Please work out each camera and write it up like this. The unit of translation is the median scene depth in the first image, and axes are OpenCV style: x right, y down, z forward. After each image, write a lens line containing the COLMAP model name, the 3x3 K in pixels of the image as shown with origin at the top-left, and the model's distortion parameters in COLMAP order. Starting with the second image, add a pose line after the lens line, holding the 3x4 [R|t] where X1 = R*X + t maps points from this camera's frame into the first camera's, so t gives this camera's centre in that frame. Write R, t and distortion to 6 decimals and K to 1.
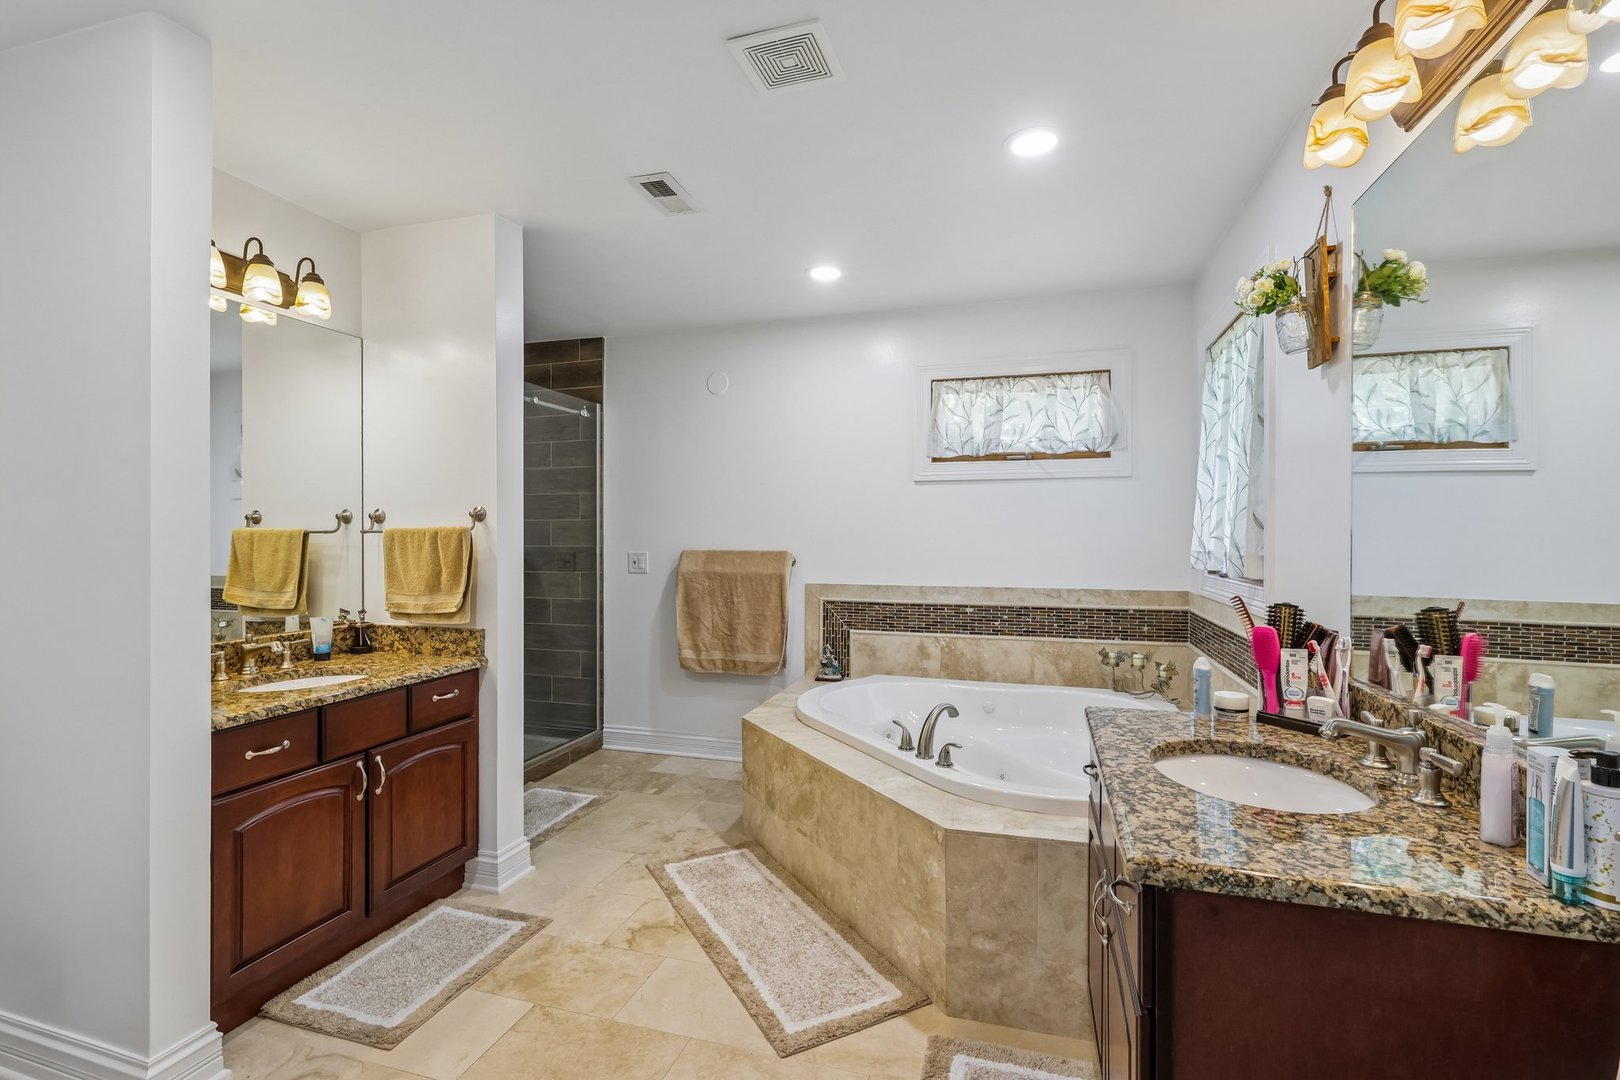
lens RADIAL K [[749.9, 0, 799.8], [0, 749.9, 540.6], [0, 0, 1]] dist [0.003041, -0.000401]
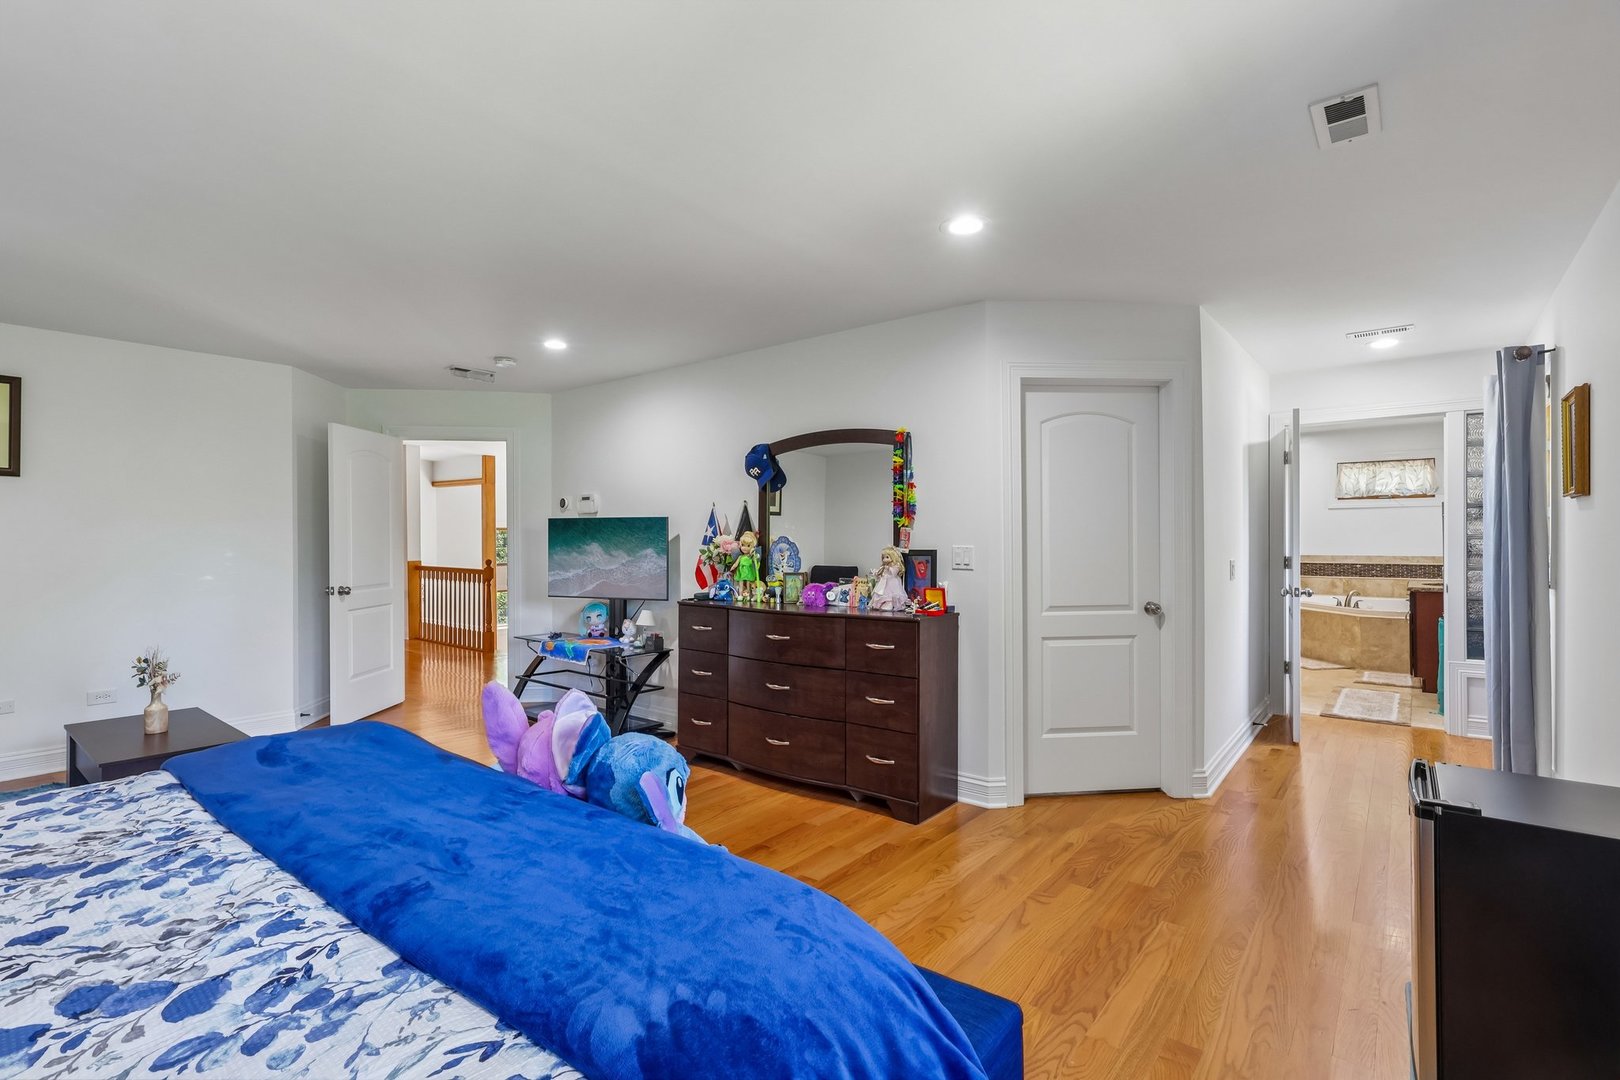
lens RADIAL K [[749.9, 0, 803.9], [0, 749.9, 535.2], [0, 0, 1]] dist [0.003041, -0.000401]
pose [[0.930189, -0.005751, -0.367036, -0.498565], [0.005371, 0.999983, -0.002056, -0.003262], [0.367042, -0.000059, 0.930204, -1.719576]]
